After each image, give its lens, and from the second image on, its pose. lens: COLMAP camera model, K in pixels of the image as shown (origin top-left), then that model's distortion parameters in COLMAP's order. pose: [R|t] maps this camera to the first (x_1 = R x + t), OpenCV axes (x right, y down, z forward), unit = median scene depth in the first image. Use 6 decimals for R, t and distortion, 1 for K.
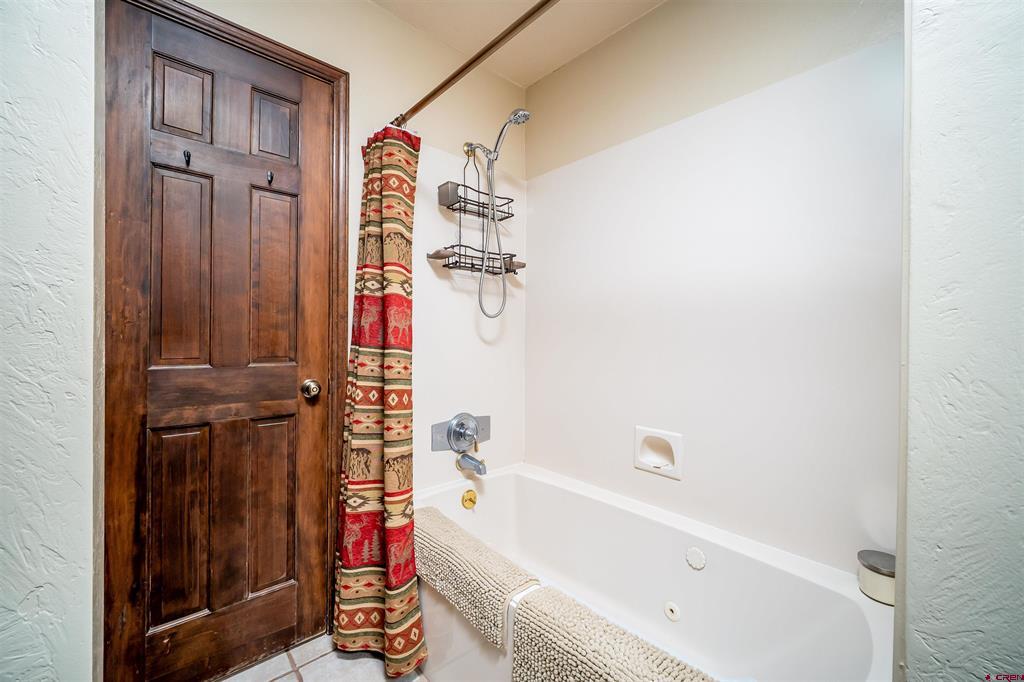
lens RADIAL K [[405.5, 0, 512.0], [0, 405.5, 341.0], [0, 0, 1]] dist [-0.031679, -0.000052]
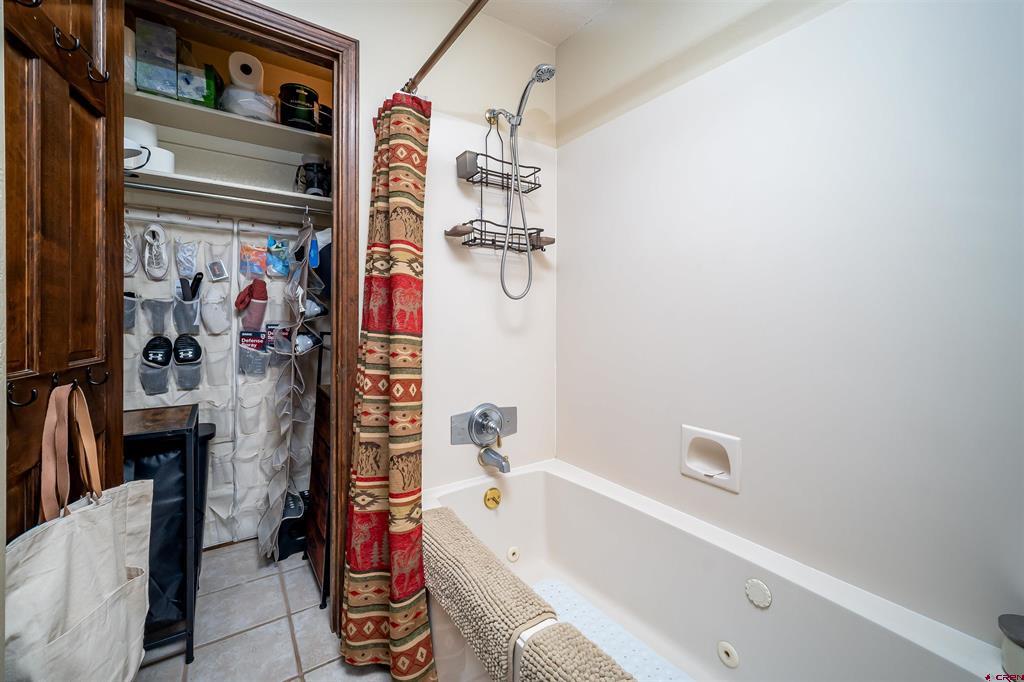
lens RADIAL K [[407.3, 0, 508.1], [0, 407.3, 322.4], [0, 0, 1]] dist [-0.000548, -0.015666]
pose [[0.990995, -0.007605, -0.133683, 0.066964], [0.006763, 0.999954, -0.006753, 0.000660], [0.133729, 0.005788, 0.991001, 0.114503]]
